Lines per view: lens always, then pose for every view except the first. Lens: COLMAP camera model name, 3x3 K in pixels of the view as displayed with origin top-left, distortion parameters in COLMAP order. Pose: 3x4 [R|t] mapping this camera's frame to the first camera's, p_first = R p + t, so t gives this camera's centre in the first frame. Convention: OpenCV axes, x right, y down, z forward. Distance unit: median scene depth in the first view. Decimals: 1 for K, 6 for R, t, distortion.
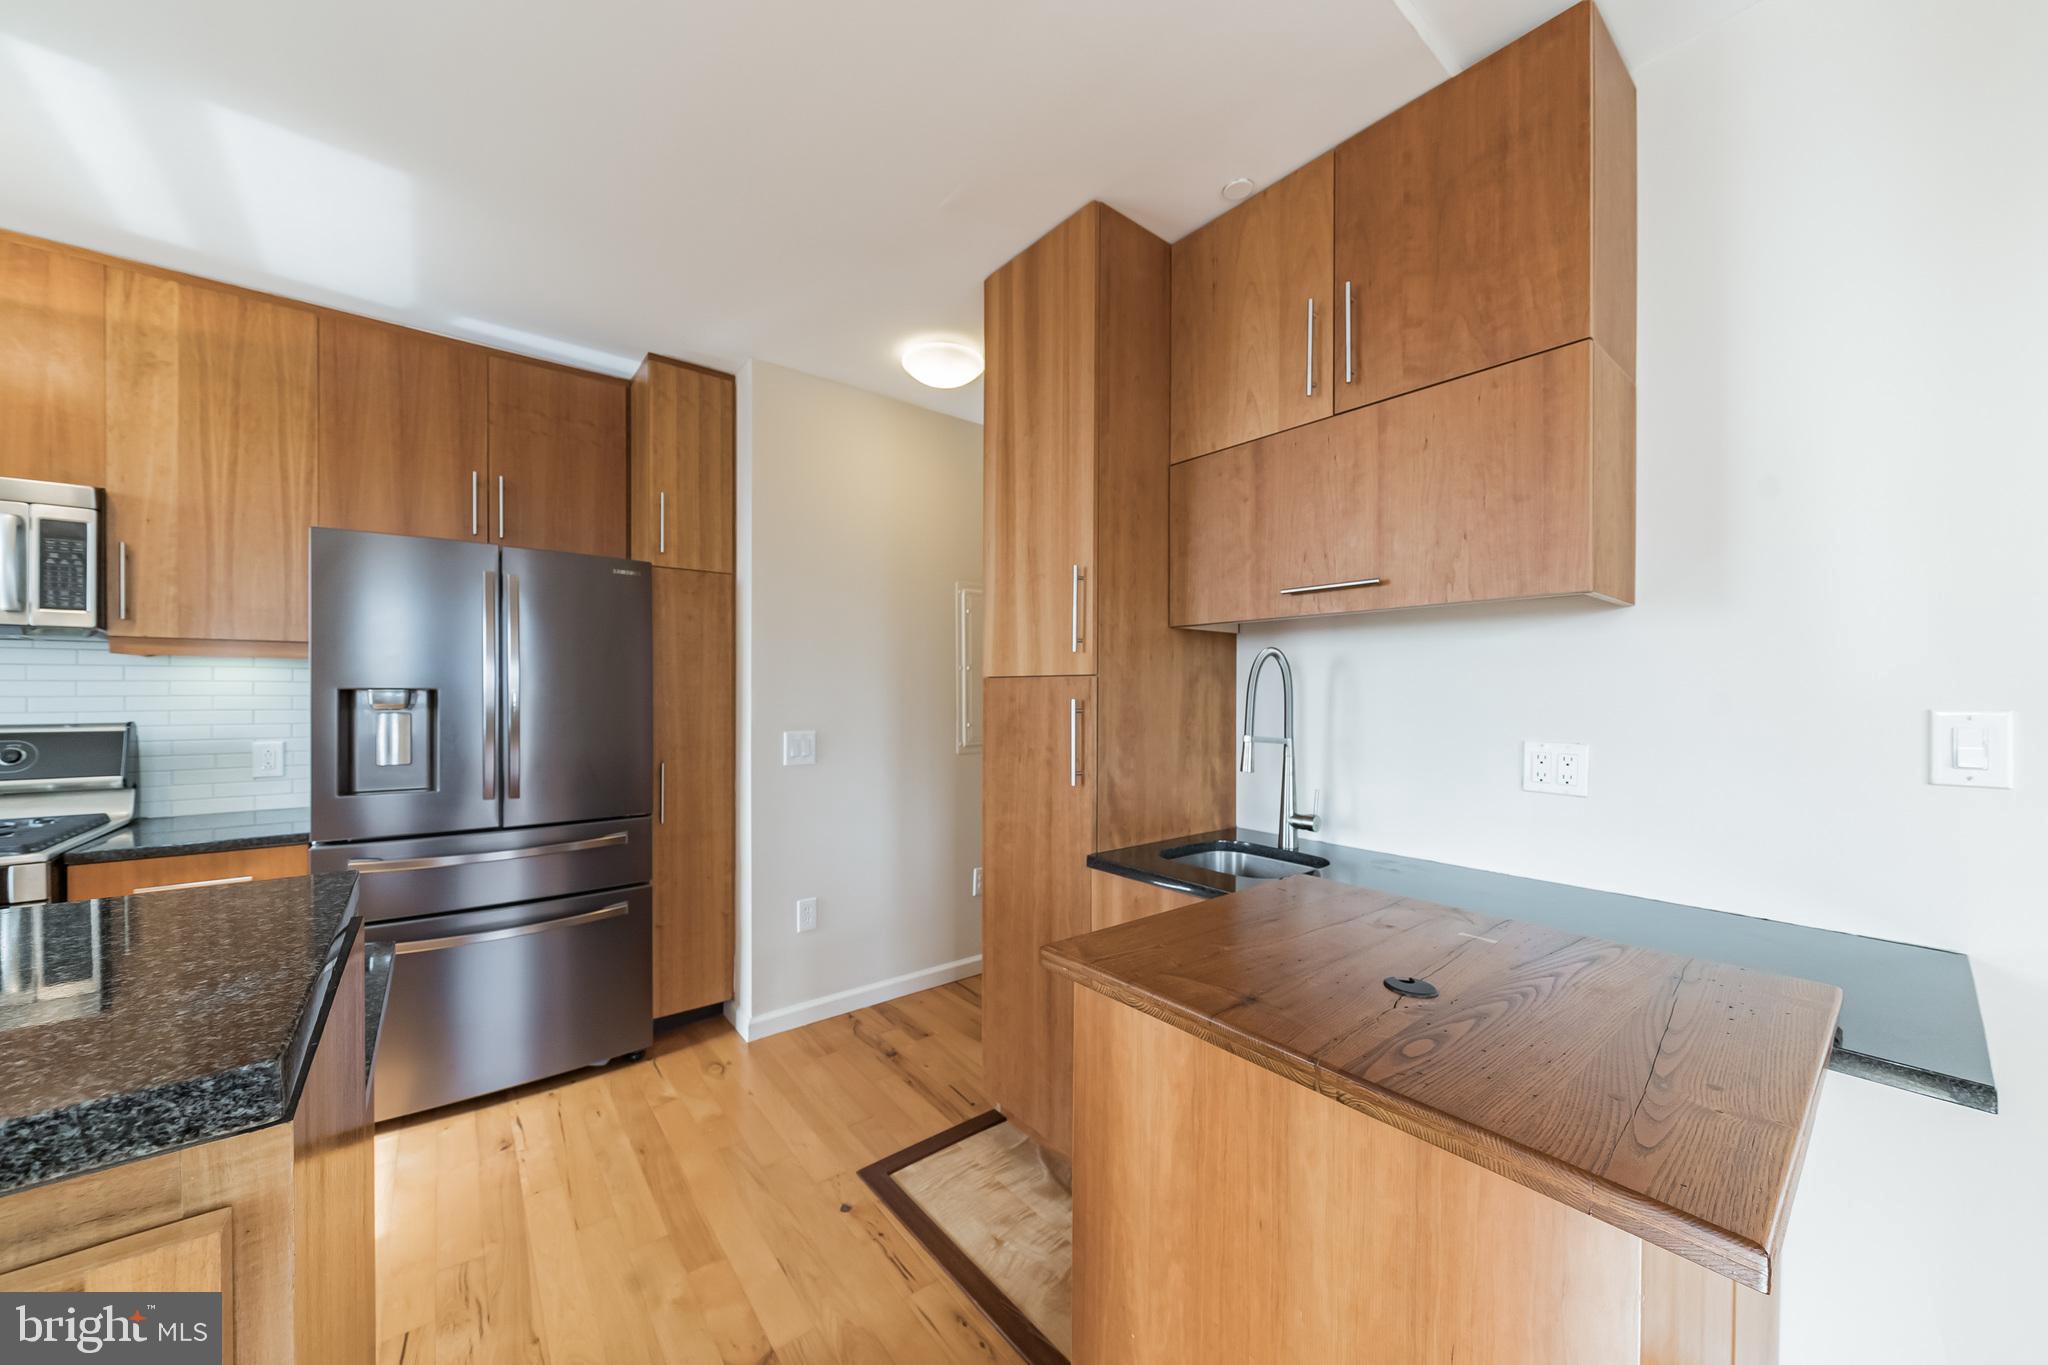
lens RADIAL K [[725.0, 0, 985.3], [0, 725.0, 692.4], [0, 0, 1]] dist [-0.001847, -0.000502]
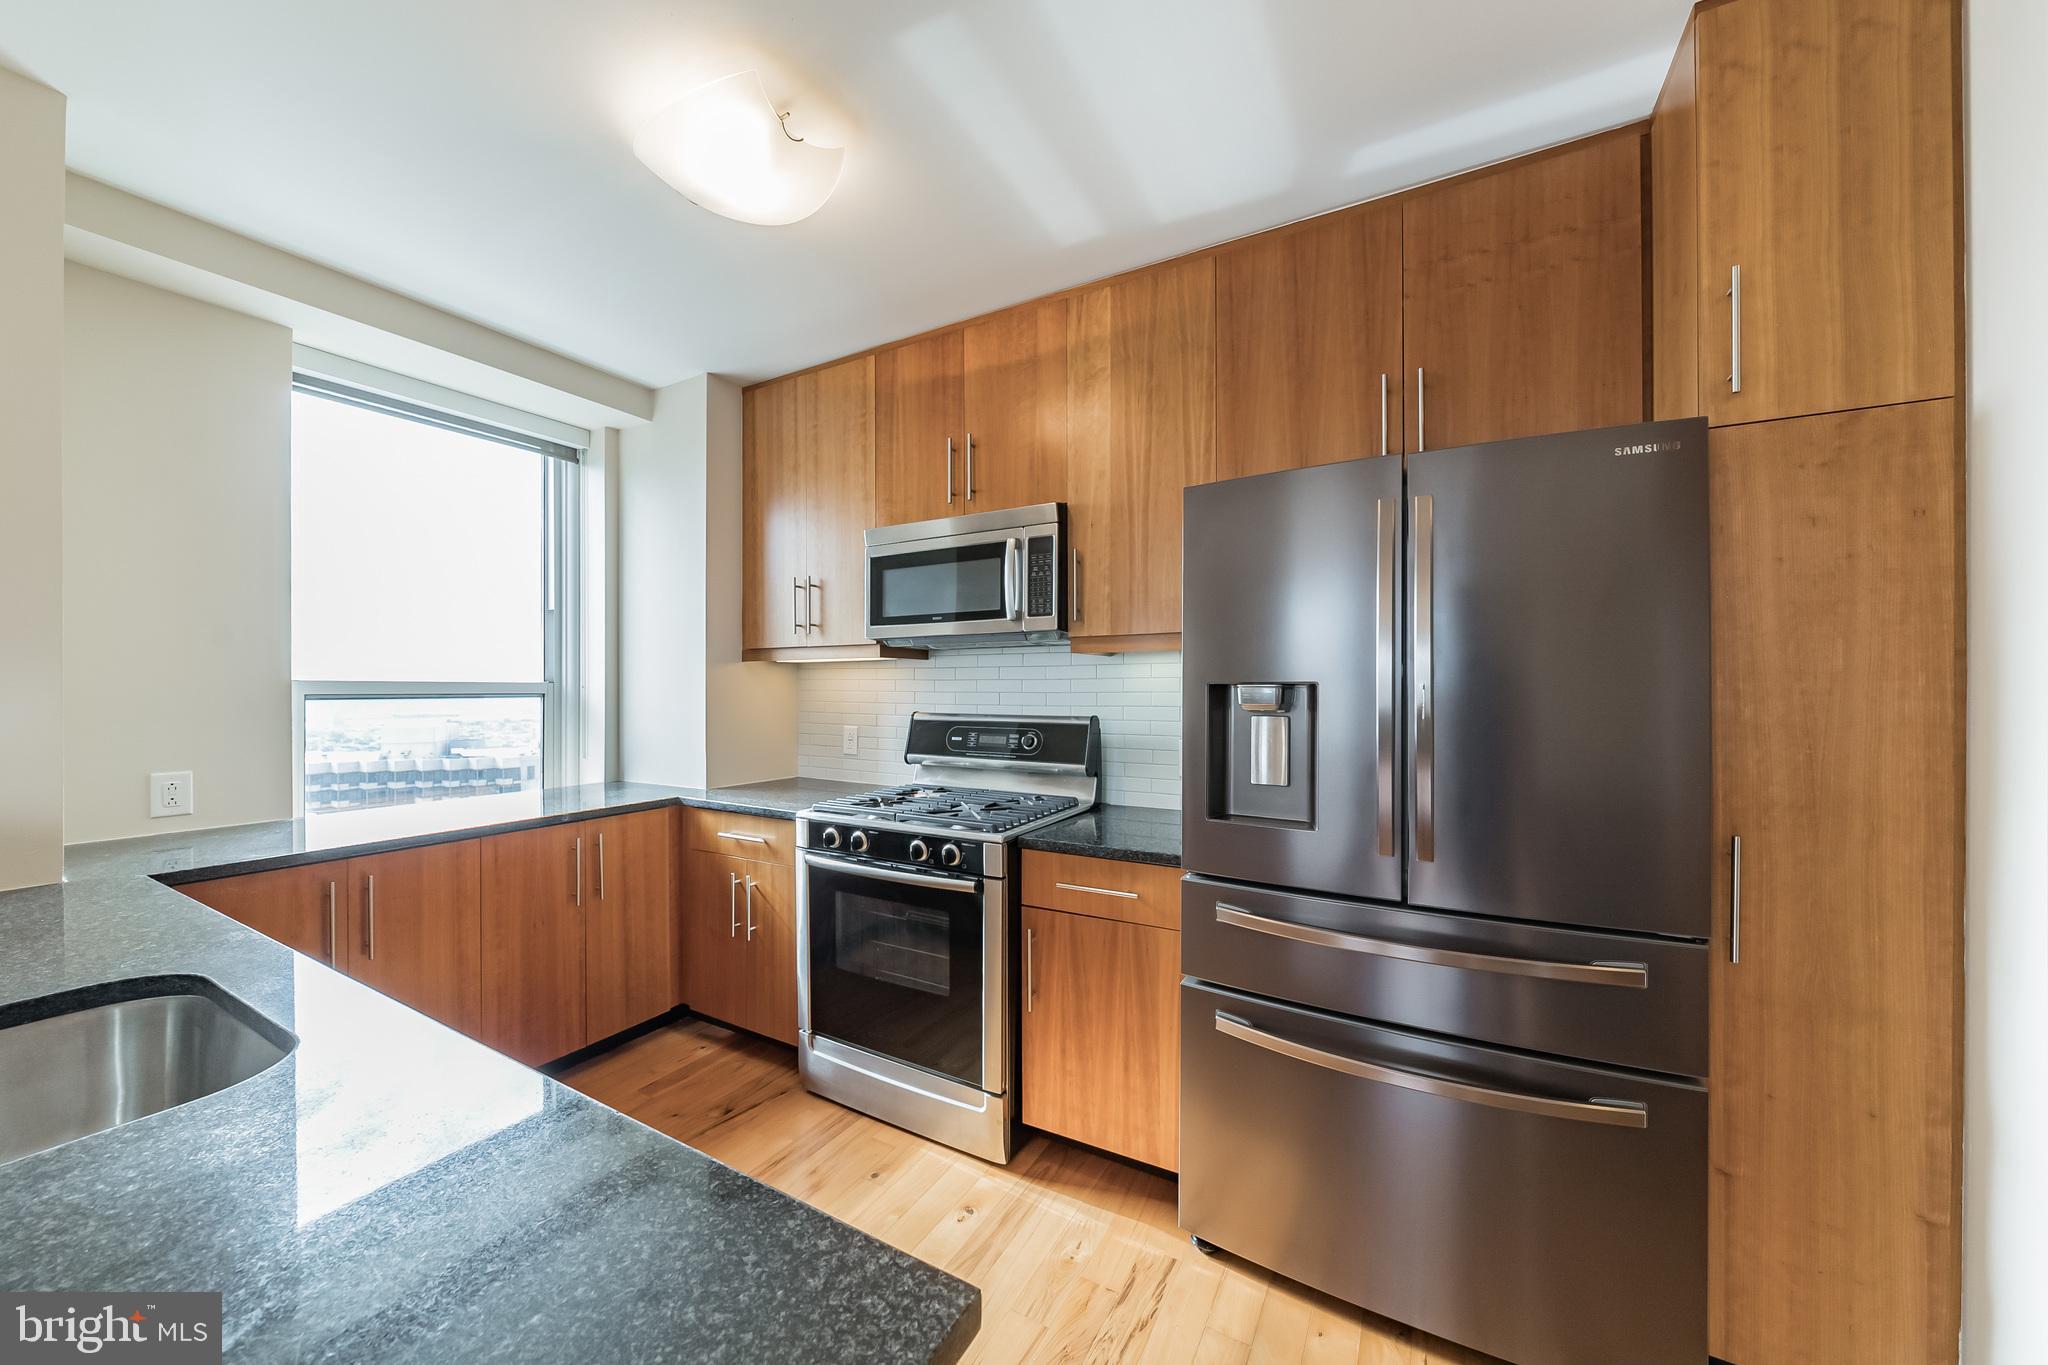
lens RADIAL K [[725.0, 0, 985.3], [0, 725.0, 692.4], [0, 0, 1]] dist [-0.001847, -0.000502]
pose [[0.365184, 0.004787, -0.930923, -0.215310], [0.005496, 0.999958, 0.007298, -0.002954], [0.930919, -0.007782, 0.365142, 0.432981]]
